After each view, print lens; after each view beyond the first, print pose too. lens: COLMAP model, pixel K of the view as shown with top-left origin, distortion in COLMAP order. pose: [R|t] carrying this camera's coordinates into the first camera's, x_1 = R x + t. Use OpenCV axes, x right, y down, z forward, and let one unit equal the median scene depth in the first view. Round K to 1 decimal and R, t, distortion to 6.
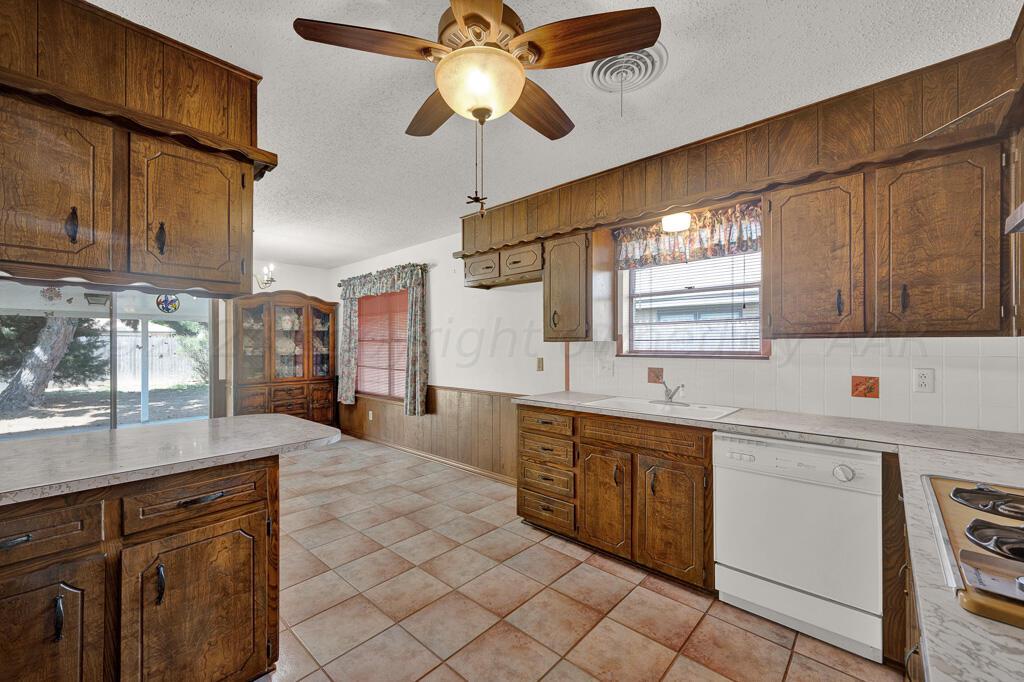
lens RADIAL K [[410.2, 0, 510.6], [0, 410.2, 353.1], [0, 0, 1]] dist [0.000387, -0.000095]
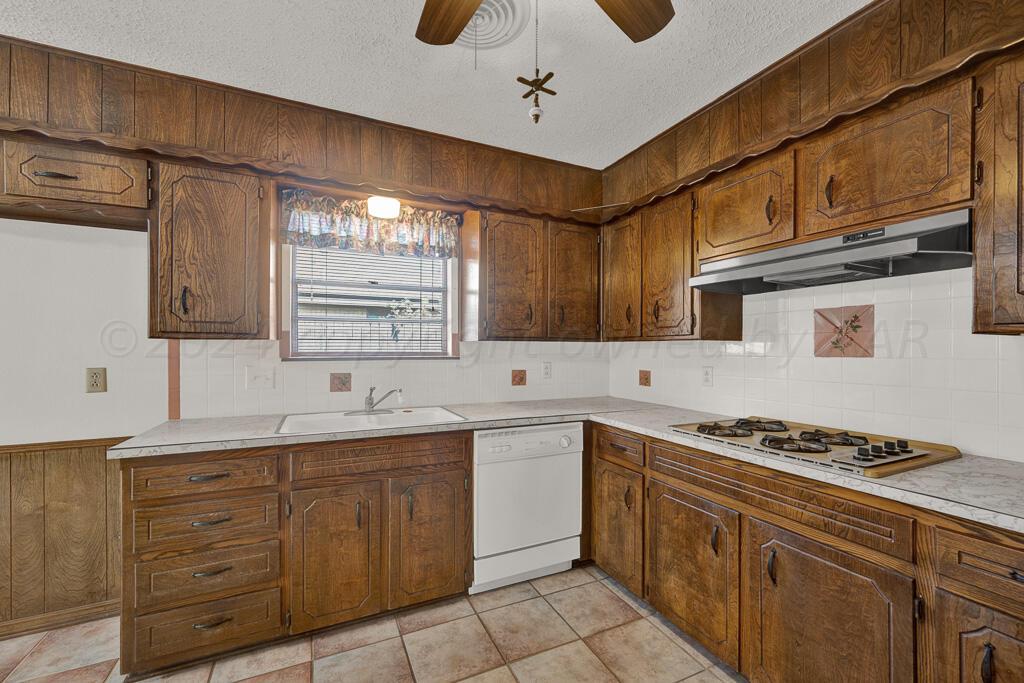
lens RADIAL K [[410.2, 0, 510.6], [0, 410.2, 353.6], [0, 0, 1]] dist [0.000387, -0.000095]
pose [[0.378334, -0.012706, 0.925582, -0.340625], [0.013858, 0.999871, 0.008061, -0.006706], [-0.925565, 0.009777, 0.378462, 0.444167]]
